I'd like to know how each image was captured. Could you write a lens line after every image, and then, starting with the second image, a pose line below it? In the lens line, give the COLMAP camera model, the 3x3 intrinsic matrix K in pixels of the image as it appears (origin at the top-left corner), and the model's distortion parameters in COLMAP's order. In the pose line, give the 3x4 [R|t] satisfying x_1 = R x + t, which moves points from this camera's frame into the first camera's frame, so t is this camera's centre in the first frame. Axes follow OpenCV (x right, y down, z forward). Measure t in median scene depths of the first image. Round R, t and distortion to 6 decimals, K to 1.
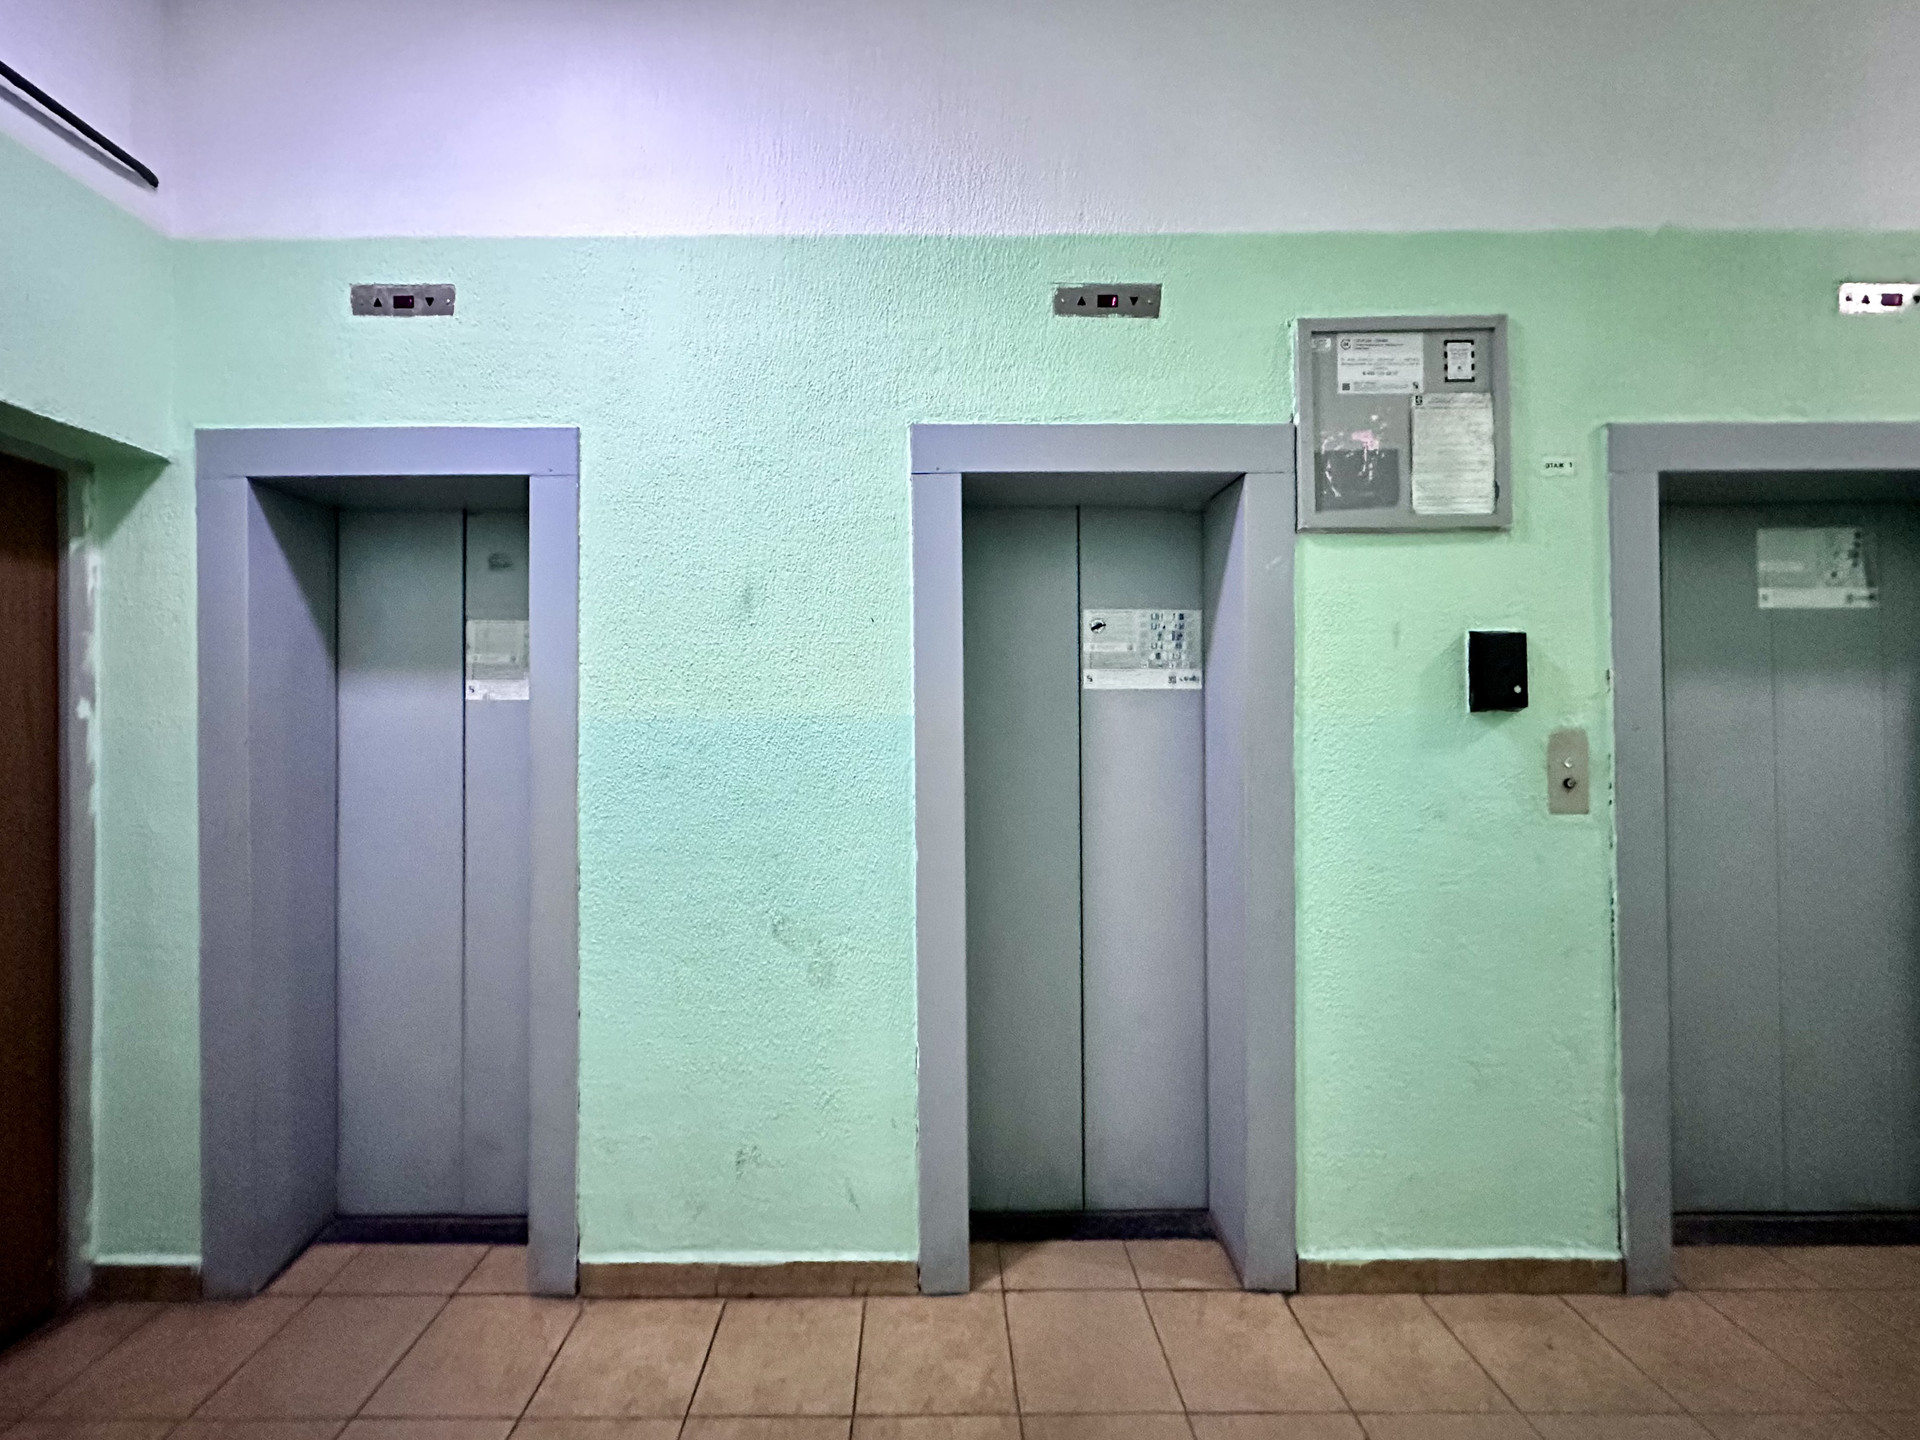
lens RADIAL K [[772.9, 0, 960.0], [0, 772.9, 720.0], [0, 0, 1]] dist [-0.000512, -0.000108]
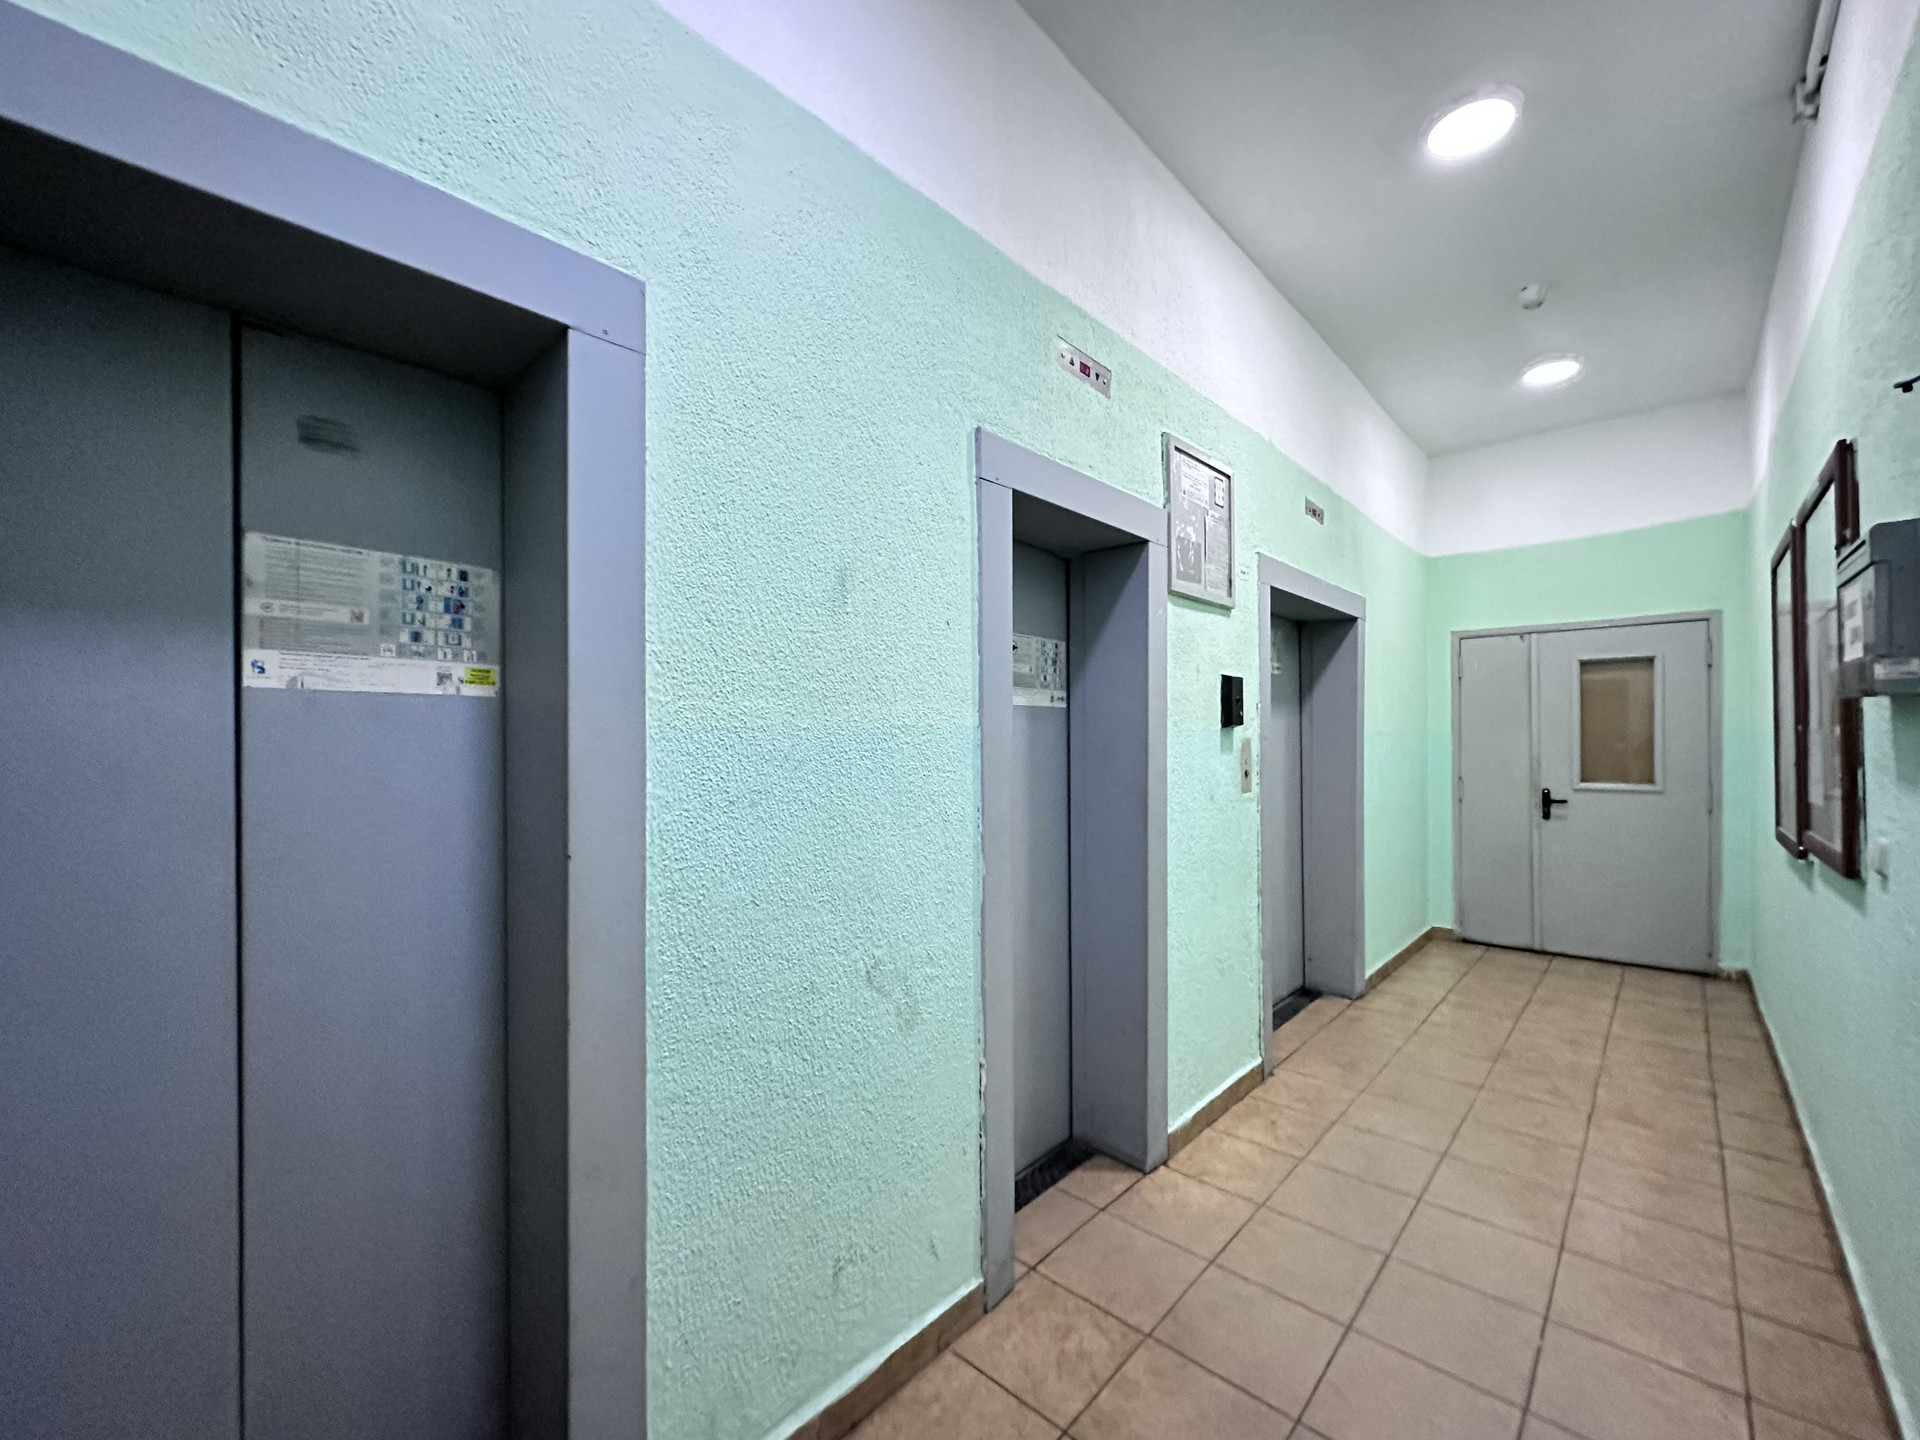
lens RADIAL K [[761.0, 0, 956.3], [0, 761.0, 746.0], [0, 0, 1]] dist [-0.000230, 0.000050]
pose [[0.690369, -0.007239, 0.723422, -0.759860], [0.004681, 0.999974, 0.005539, 0.014043], [-0.723443, -0.000438, 0.690384, 0.349666]]
